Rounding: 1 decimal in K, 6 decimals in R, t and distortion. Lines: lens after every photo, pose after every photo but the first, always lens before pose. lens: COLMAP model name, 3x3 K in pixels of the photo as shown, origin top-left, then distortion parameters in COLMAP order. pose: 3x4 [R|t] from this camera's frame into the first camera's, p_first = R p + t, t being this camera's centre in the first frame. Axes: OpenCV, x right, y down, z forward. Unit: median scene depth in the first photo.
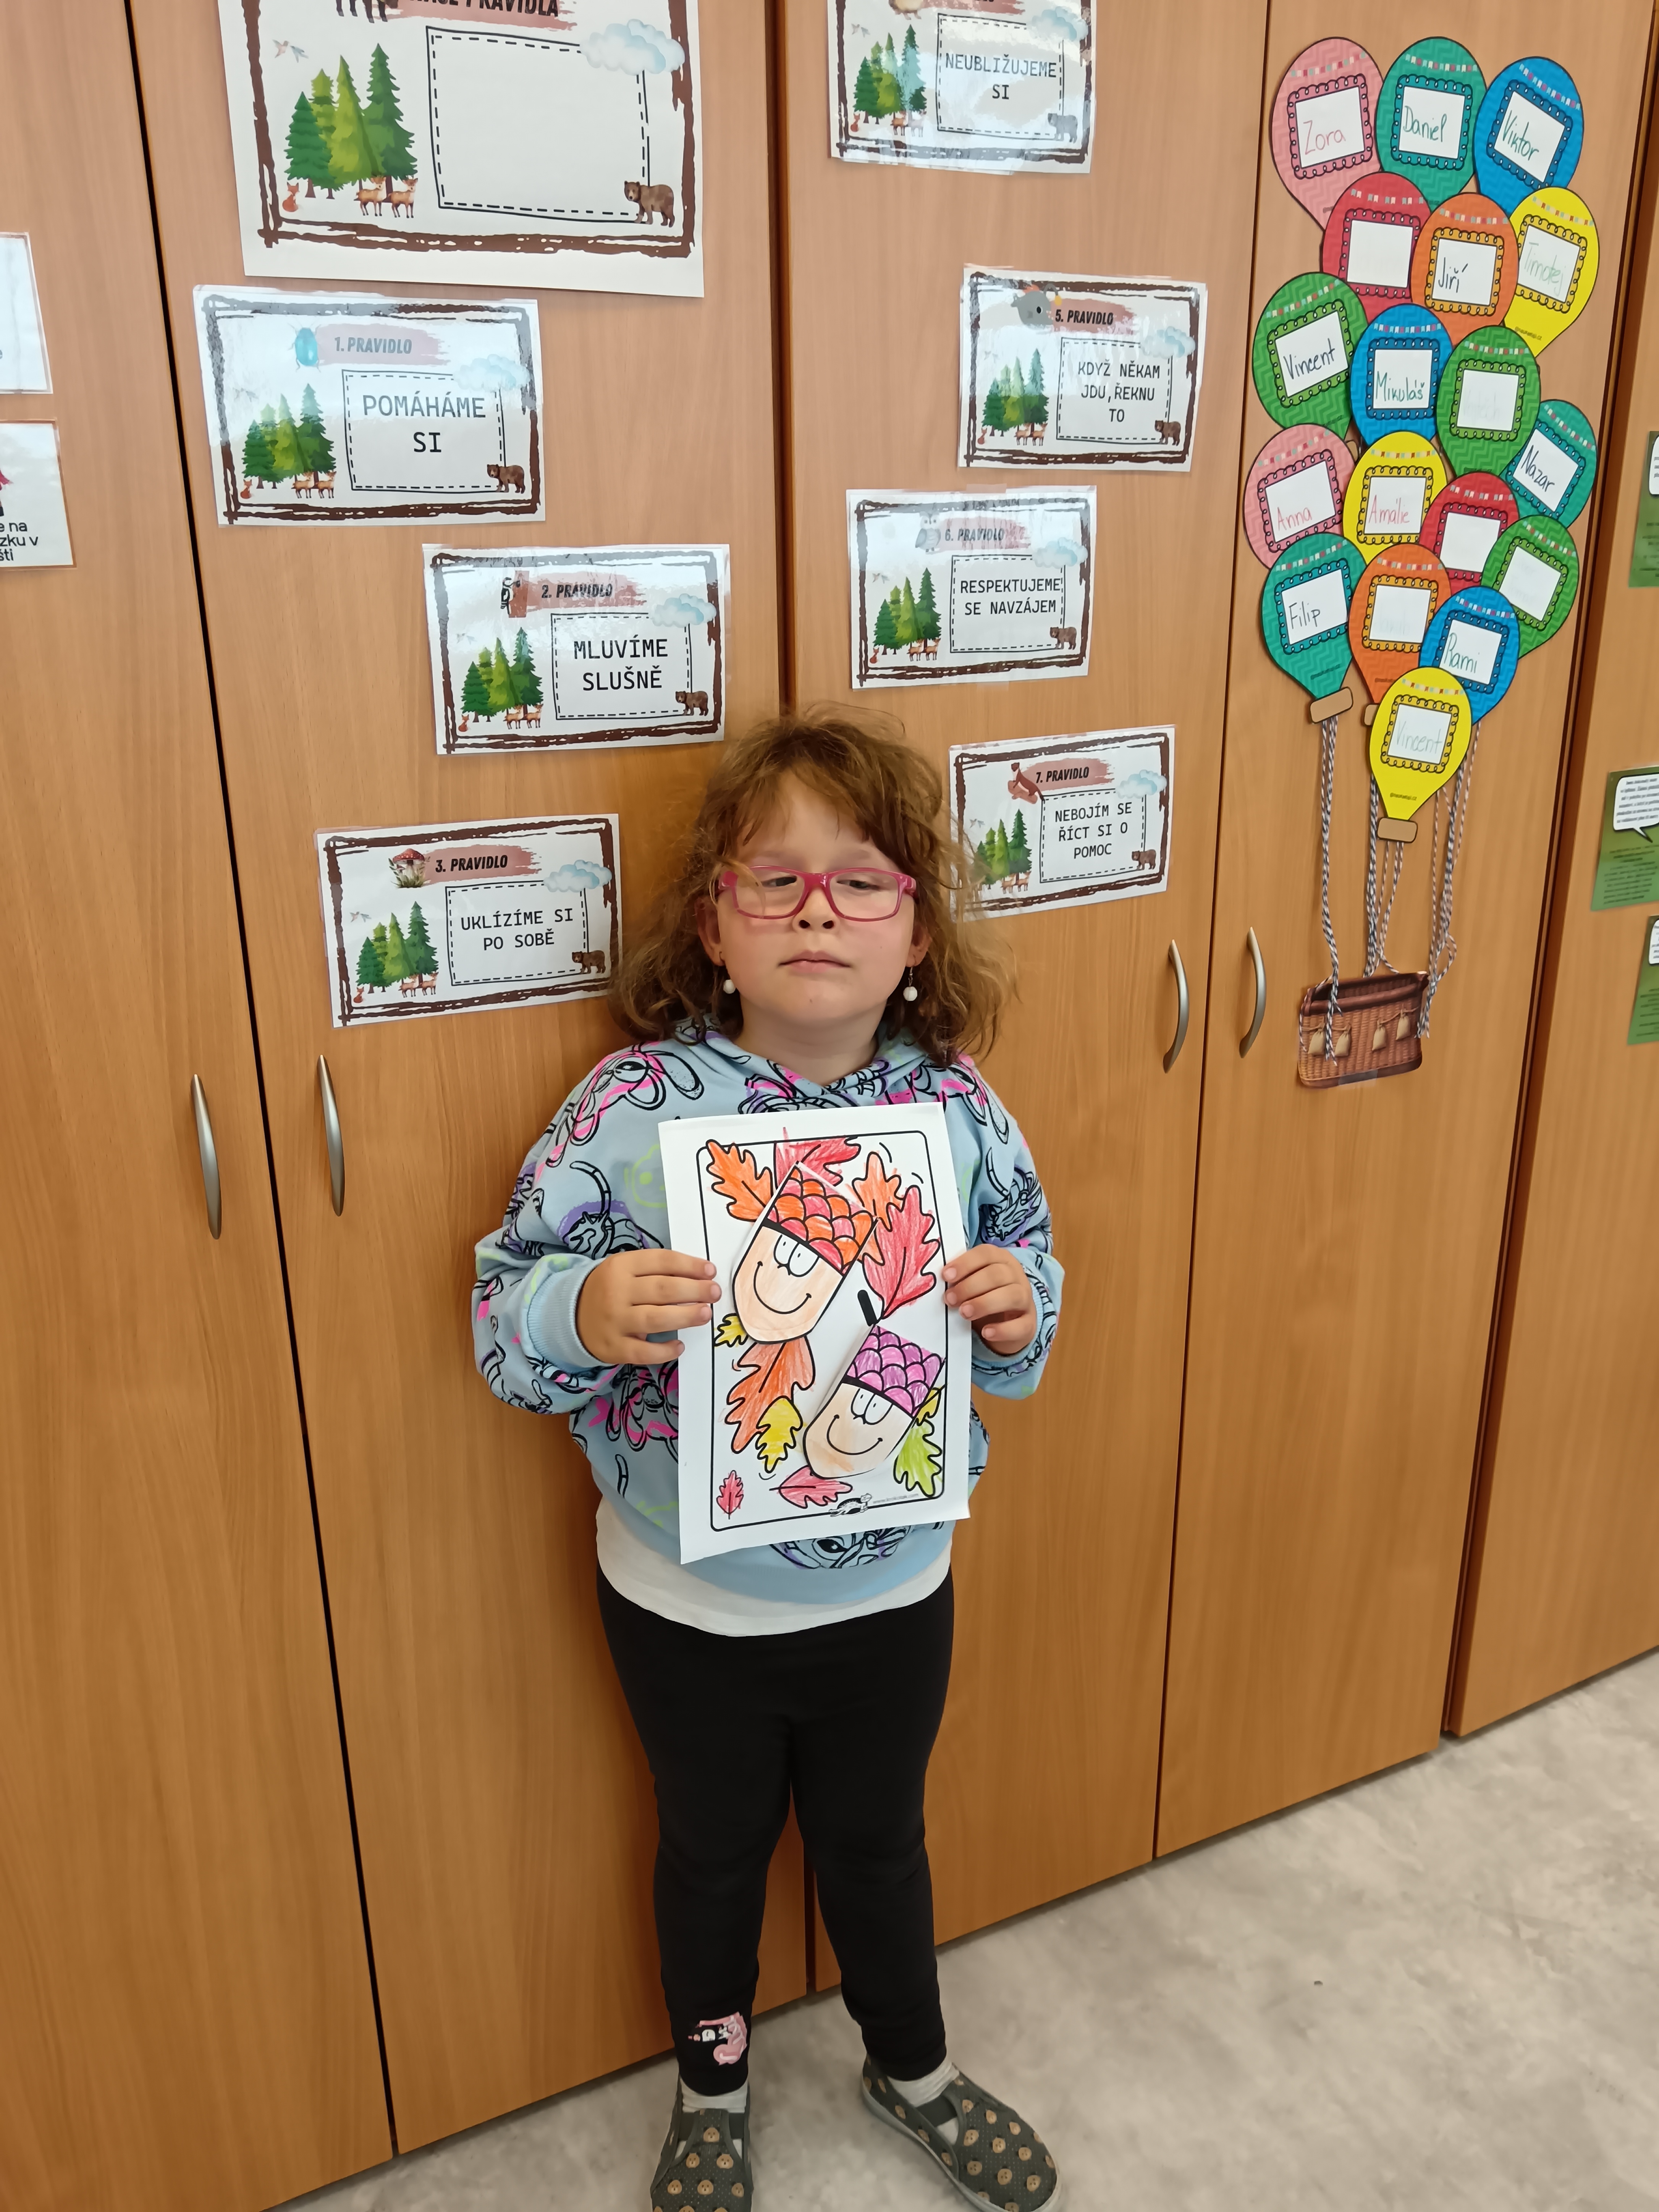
lens RADIAL K [[1742.6, 0, 822.6], [0, 1742.6, 1107.7], [0, 0, 1]] dist [-0.014212, 0.010909]
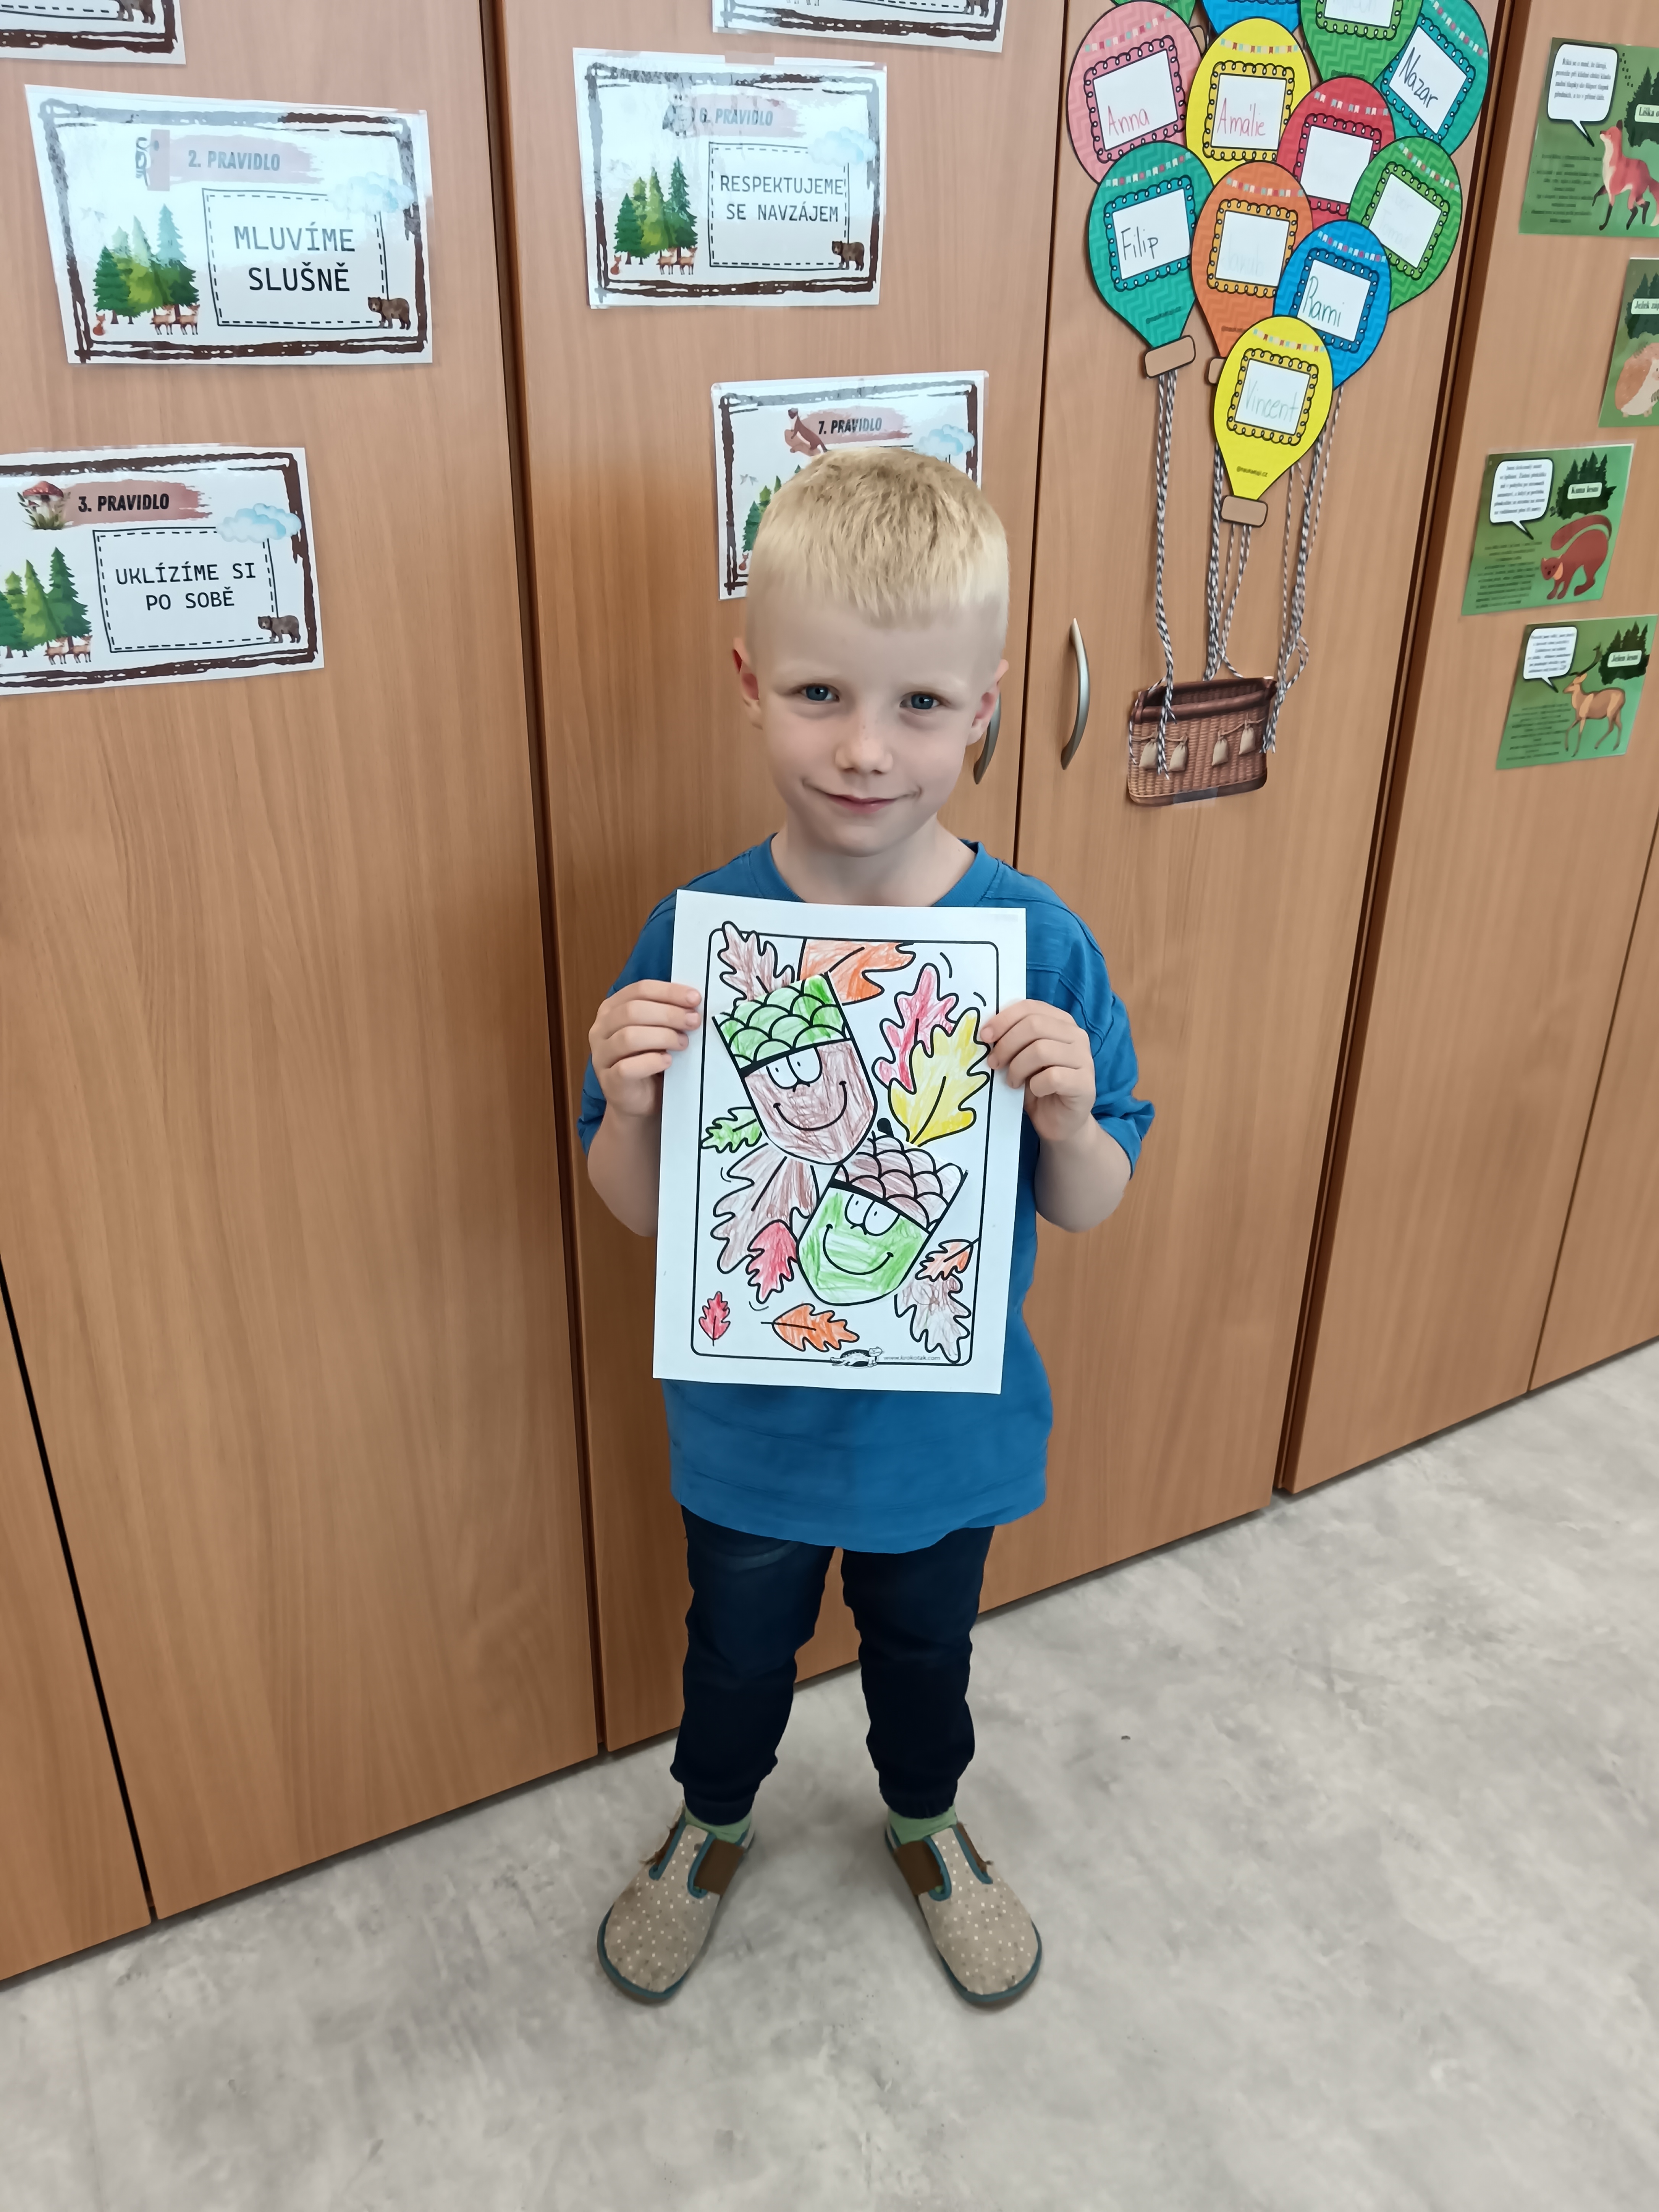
lens RADIAL K [[1742.6, 0, 827.7], [0, 1742.6, 1110.7], [0, 0, 1]] dist [-0.014212, 0.010909]
pose [[0.999167, 0.003537, 0.040659, 0.093790], [-0.008764, 0.991592, 0.129106, 0.035585], [-0.039861, -0.129355, 0.990797, 0.100739]]
